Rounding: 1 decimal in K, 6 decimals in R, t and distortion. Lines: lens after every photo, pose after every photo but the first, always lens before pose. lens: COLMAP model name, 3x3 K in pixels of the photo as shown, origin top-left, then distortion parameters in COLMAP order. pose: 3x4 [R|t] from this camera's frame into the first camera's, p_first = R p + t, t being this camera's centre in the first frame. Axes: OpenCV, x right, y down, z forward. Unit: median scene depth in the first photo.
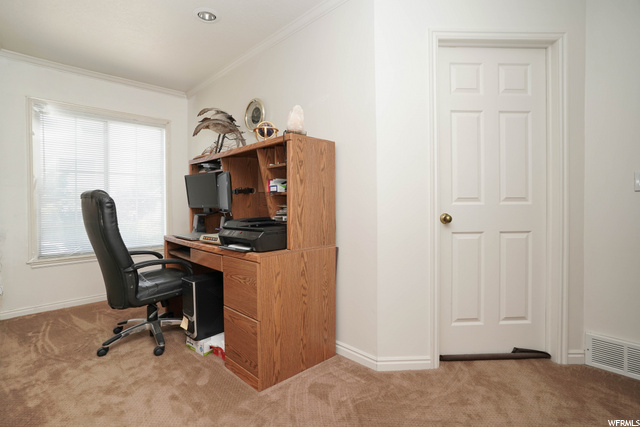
lens RADIAL K [[319.1, 0, 316.8], [0, 319.1, 212.0], [0, 0, 1]] dist [-0.062544, 0.028867]
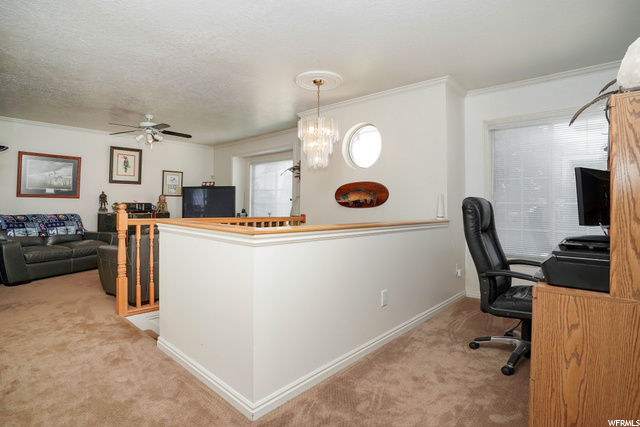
lens RADIAL K [[319.1, 0, 316.8], [0, 319.1, 212.0], [0, 0, 1]] dist [-0.062544, 0.028867]
pose [[0.066458, 0.023352, -0.997516, 0.392217], [-0.043357, 0.998849, 0.020494, -0.018266], [0.996847, 0.041887, 0.067394, 0.384463]]
